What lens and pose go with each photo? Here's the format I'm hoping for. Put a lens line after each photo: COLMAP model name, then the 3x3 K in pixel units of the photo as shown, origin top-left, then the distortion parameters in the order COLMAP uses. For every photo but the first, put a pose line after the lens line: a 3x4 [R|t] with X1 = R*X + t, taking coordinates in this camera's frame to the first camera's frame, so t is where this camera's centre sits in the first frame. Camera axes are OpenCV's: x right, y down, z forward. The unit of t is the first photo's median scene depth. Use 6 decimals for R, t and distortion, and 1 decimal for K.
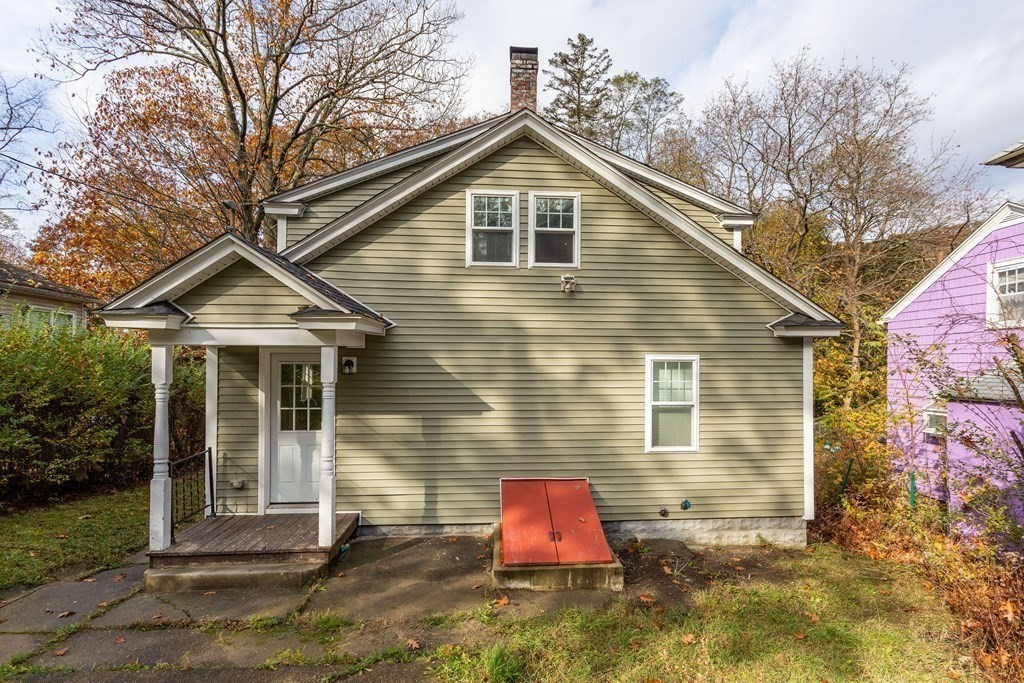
lens RADIAL K [[530.6, 0, 536.0], [0, 530.6, 358.0], [0, 0, 1]] dist [0.001645, 0.001581]
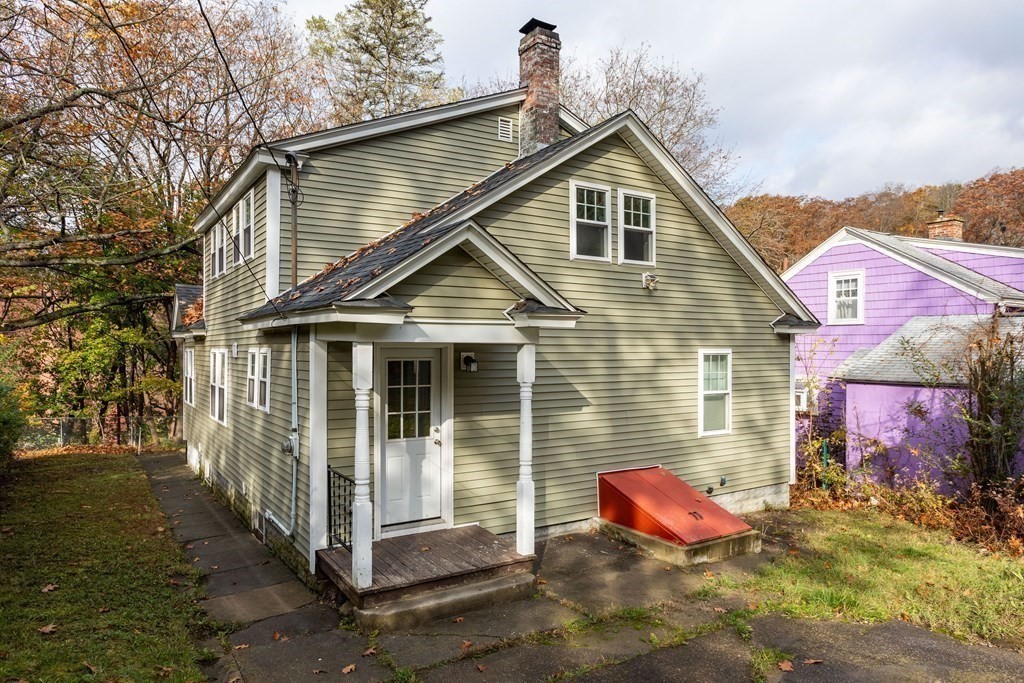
lens RADIAL K [[660.4, 0, 512.0], [0, 660.4, 341.5], [0, 0, 1]] dist [-0.005783, 0.000897]
pose [[0.878194, 0.003608, 0.478291, -0.795898], [-0.007817, 0.999946, 0.006811, -0.027922], [-0.478241, -0.009720, 0.878175, -0.016110]]
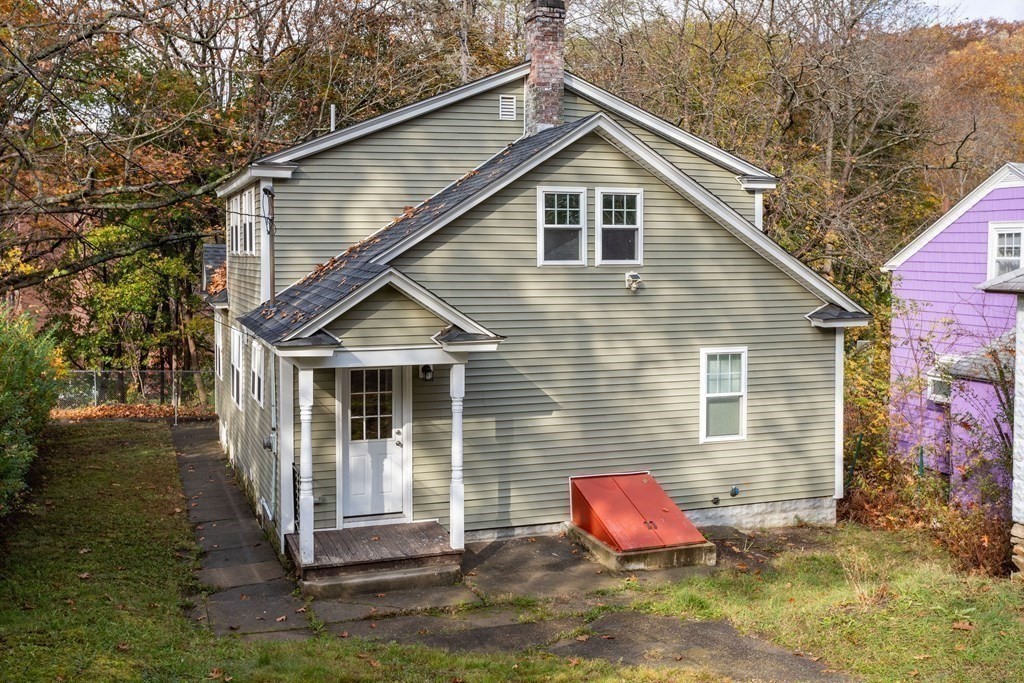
lens RADIAL K [[1064.7, 0, 512.0], [0, 1064.7, 266.9], [0, 0, 1]] dist [0.012056, -0.034506]
pose [[0.963529, -0.007223, 0.267508, -0.697146], [-0.002608, 0.999335, 0.036375, -0.238614], [-0.267593, -0.035746, 0.962869, -0.878684]]
